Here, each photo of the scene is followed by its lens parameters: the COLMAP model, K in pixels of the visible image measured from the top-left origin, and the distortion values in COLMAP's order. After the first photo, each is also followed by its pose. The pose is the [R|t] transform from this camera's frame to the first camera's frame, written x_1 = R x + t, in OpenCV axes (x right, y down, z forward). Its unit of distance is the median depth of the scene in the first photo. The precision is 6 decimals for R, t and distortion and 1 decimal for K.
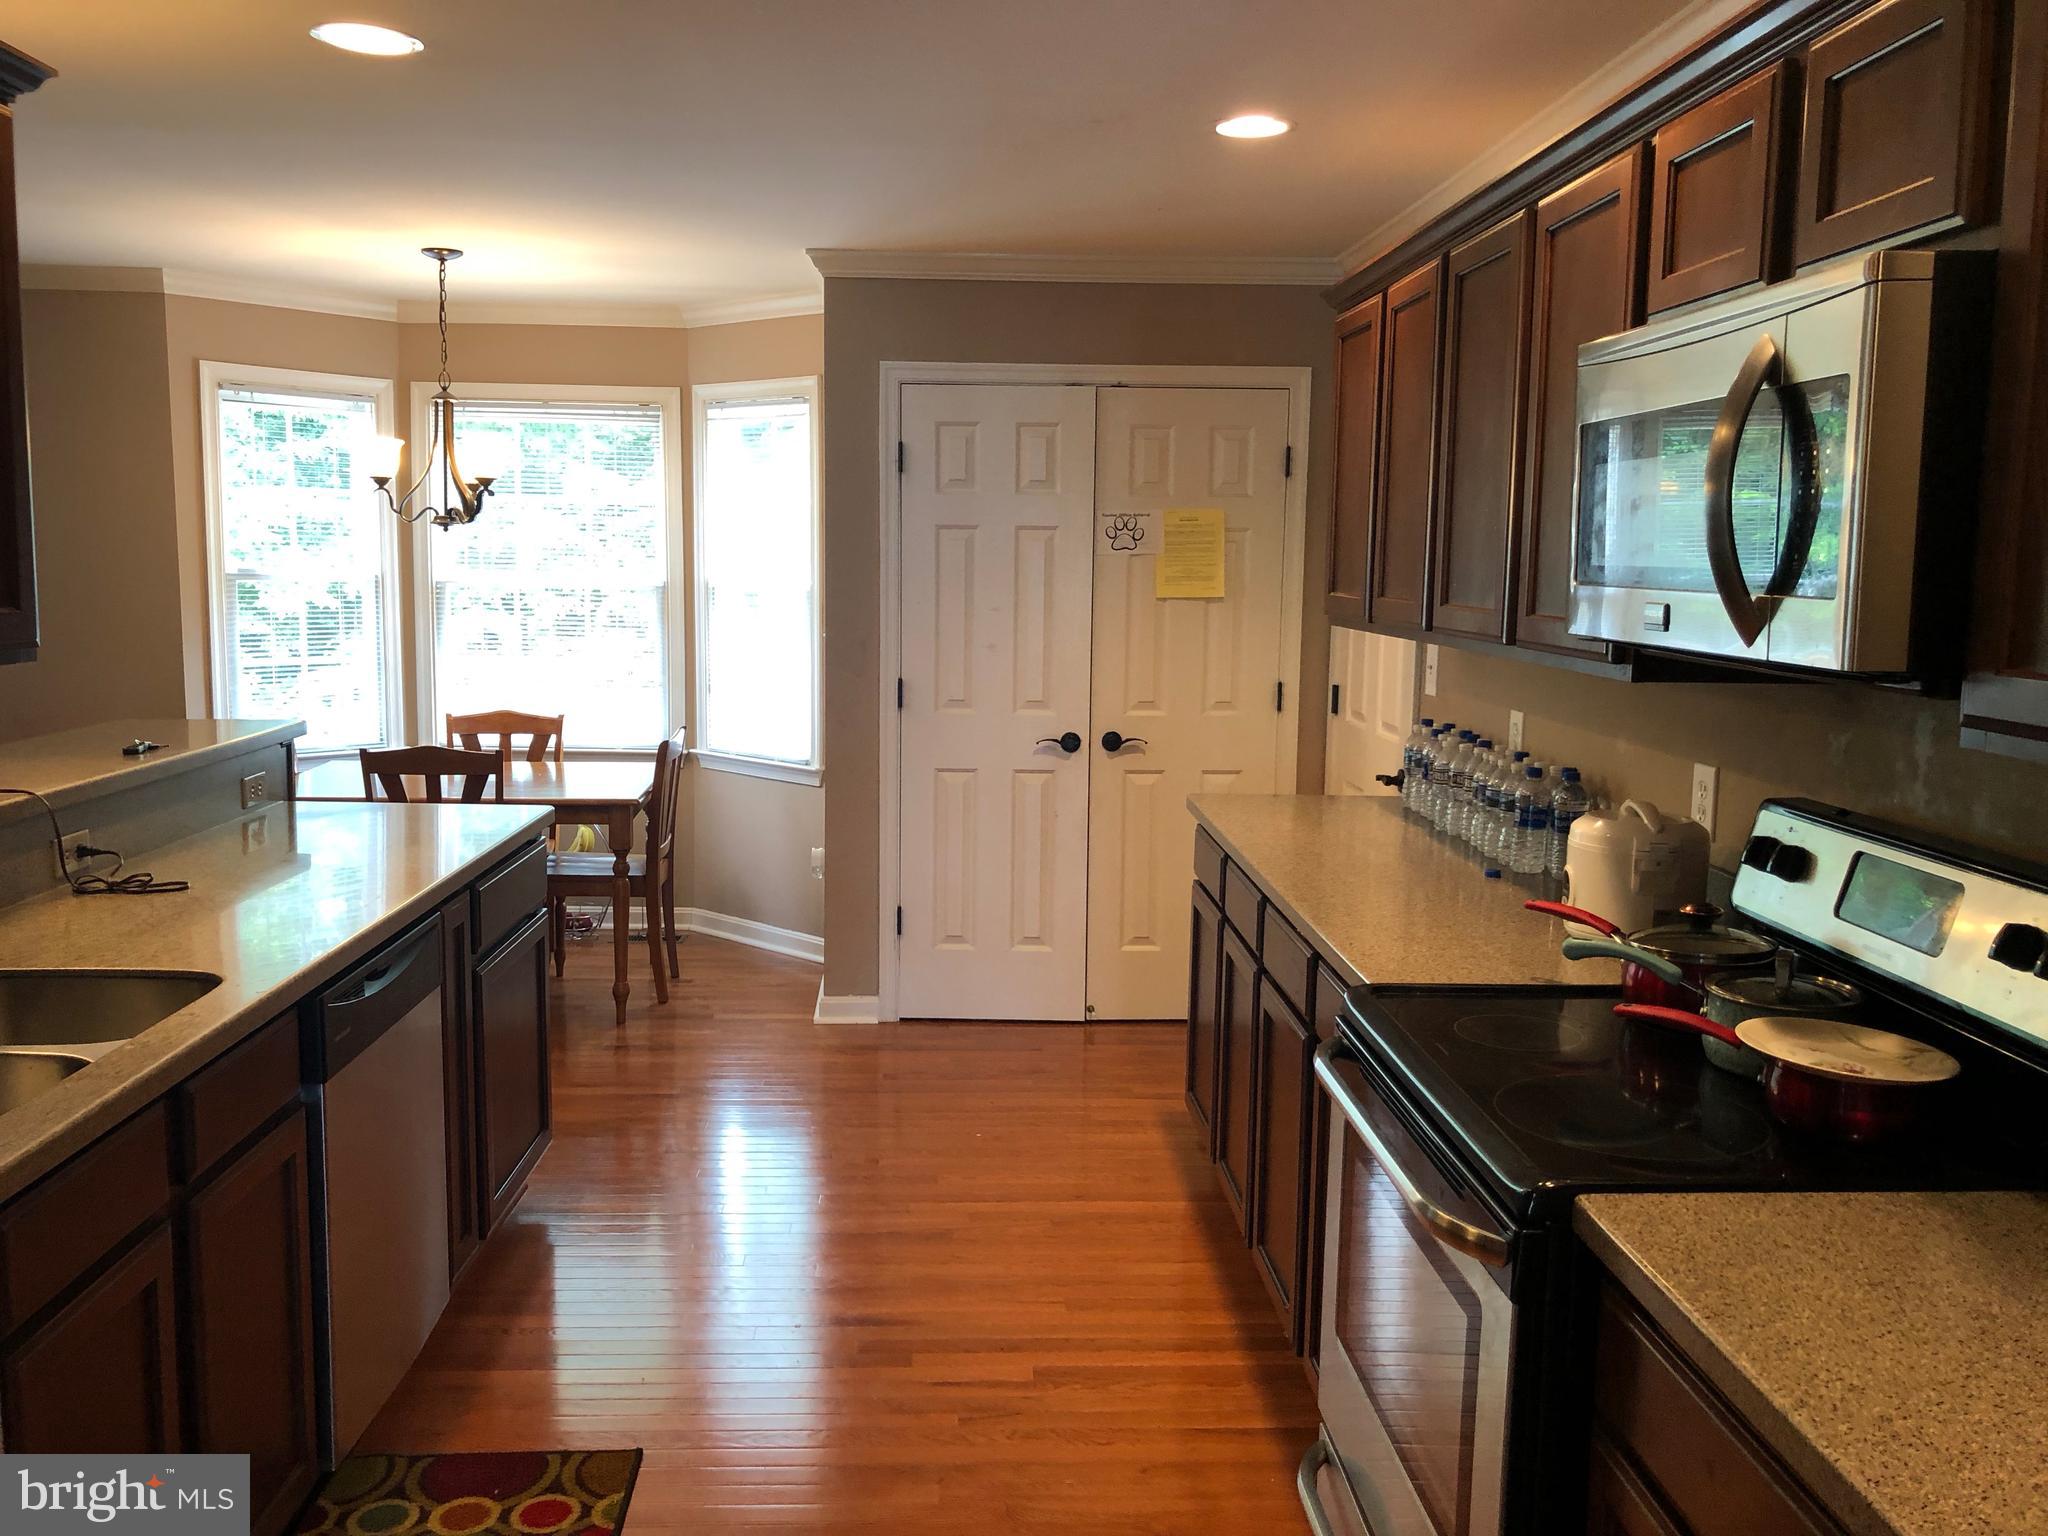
lens RADIAL K [[1694.3, 0, 1013.4], [0, 1694.3, 778.5], [0, 0, 1]] dist [0.035911, -0.037445]
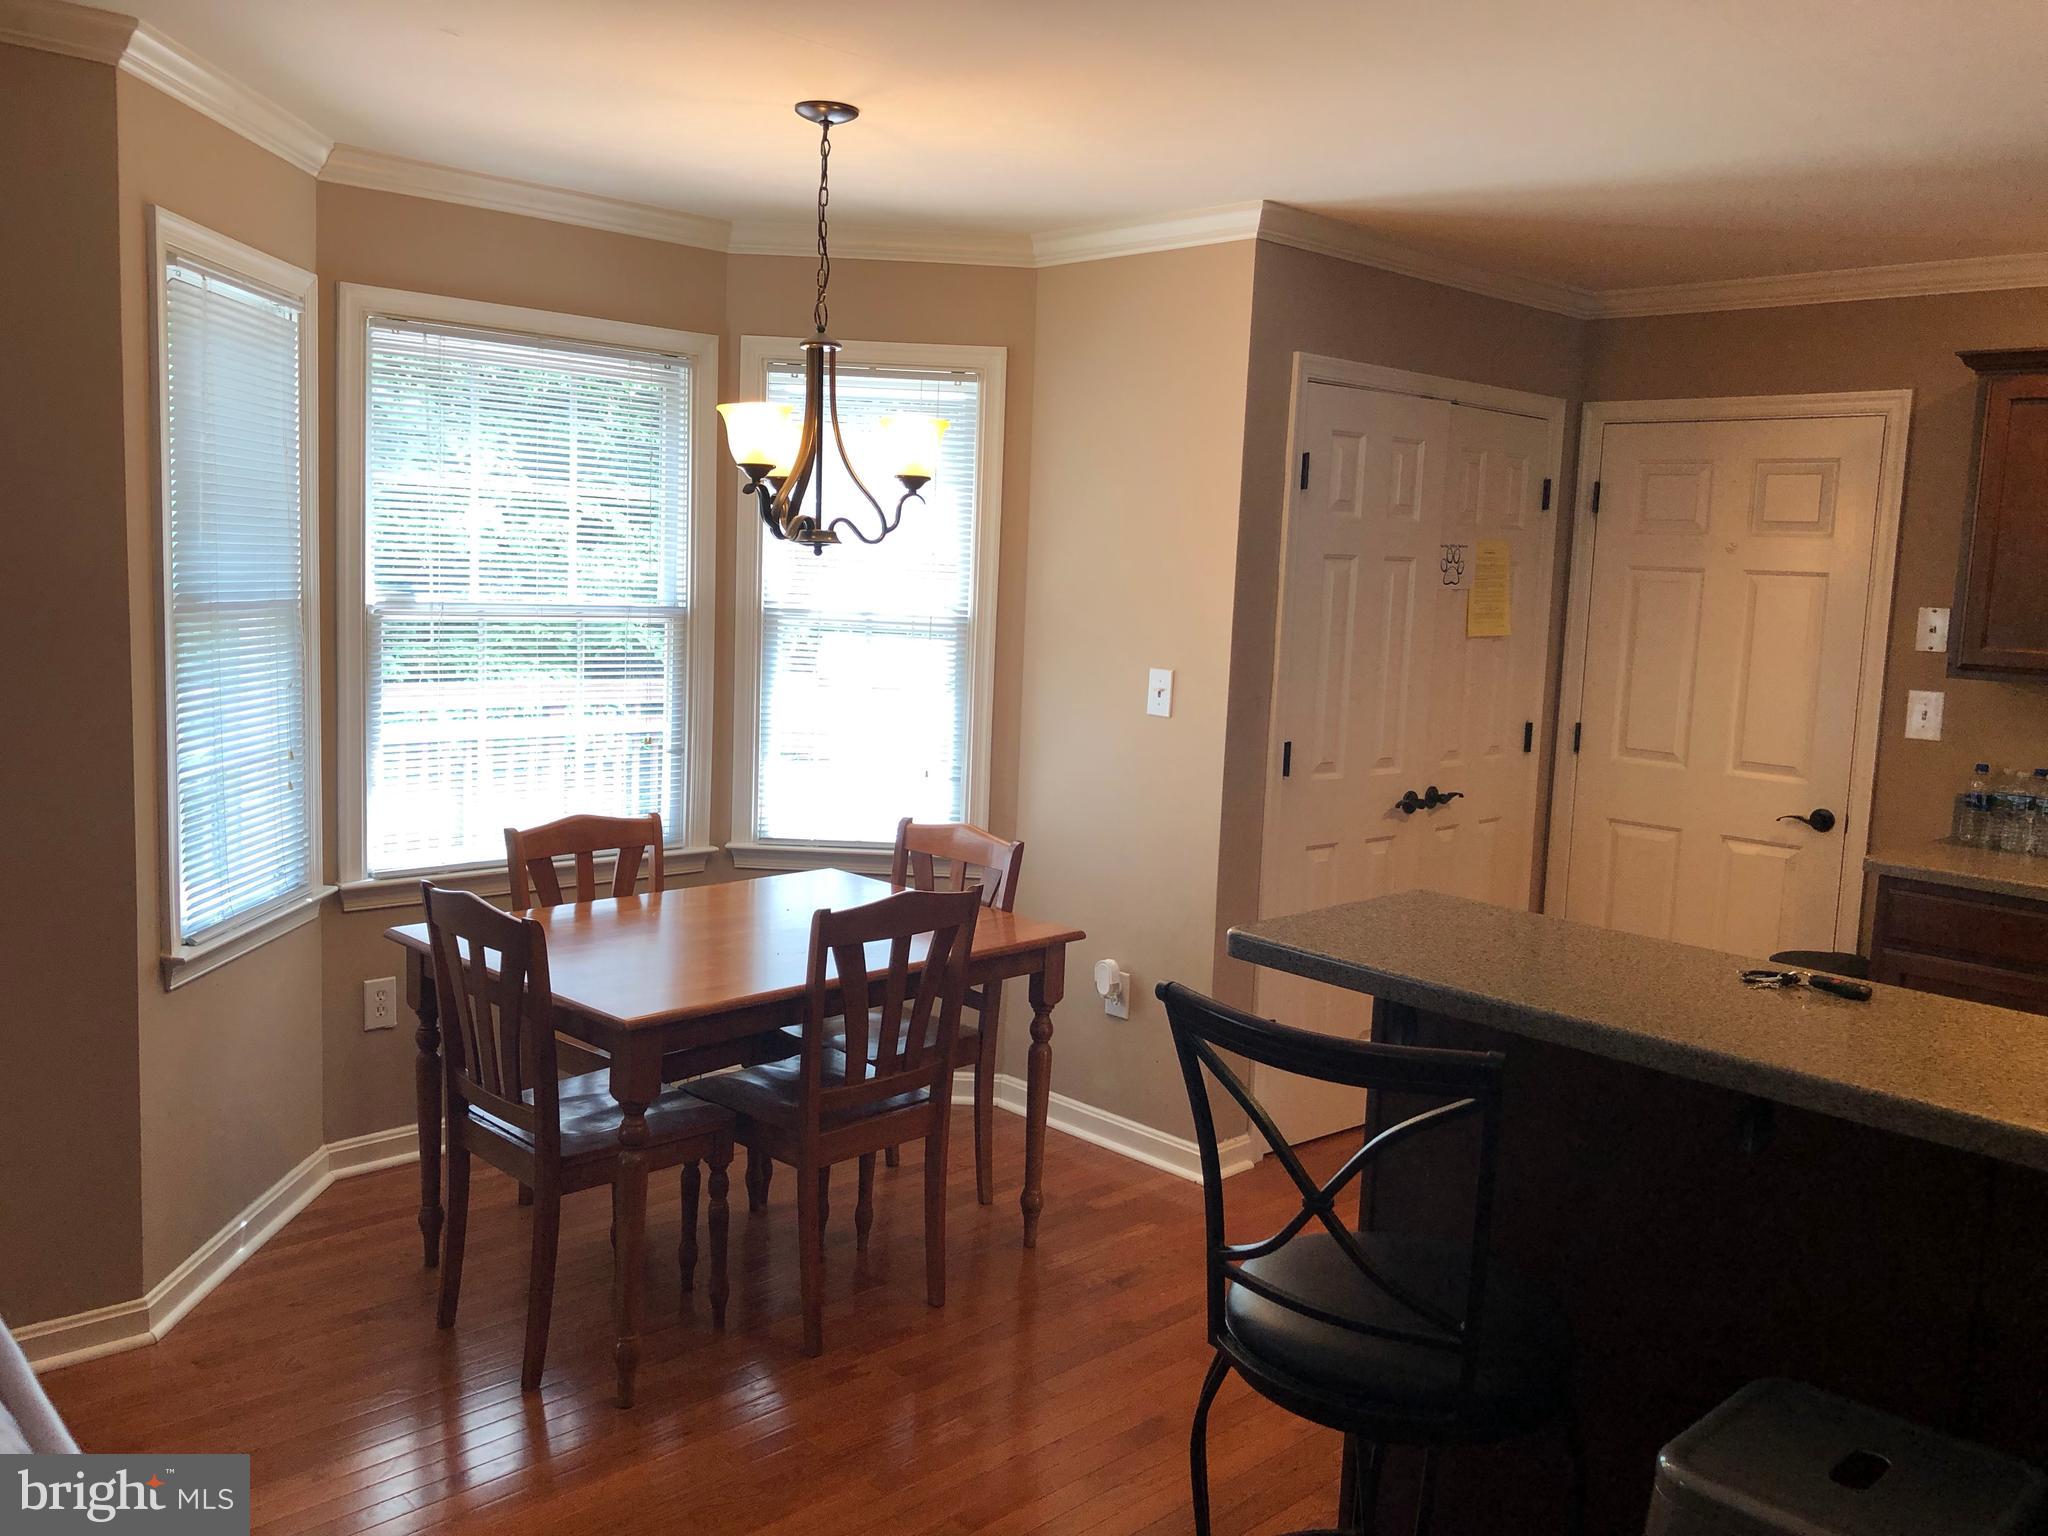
lens RADIAL K [[1694.3, 0, 1021.2], [0, 1694.3, 752.5], [0, 0, 1]] dist [0.035911, -0.037445]
pose [[0.749817, -0.057993, 0.659099, -0.691286], [0.062014, 0.997926, 0.017256, -0.074194], [-0.658733, 0.027934, 0.751858, 0.467015]]
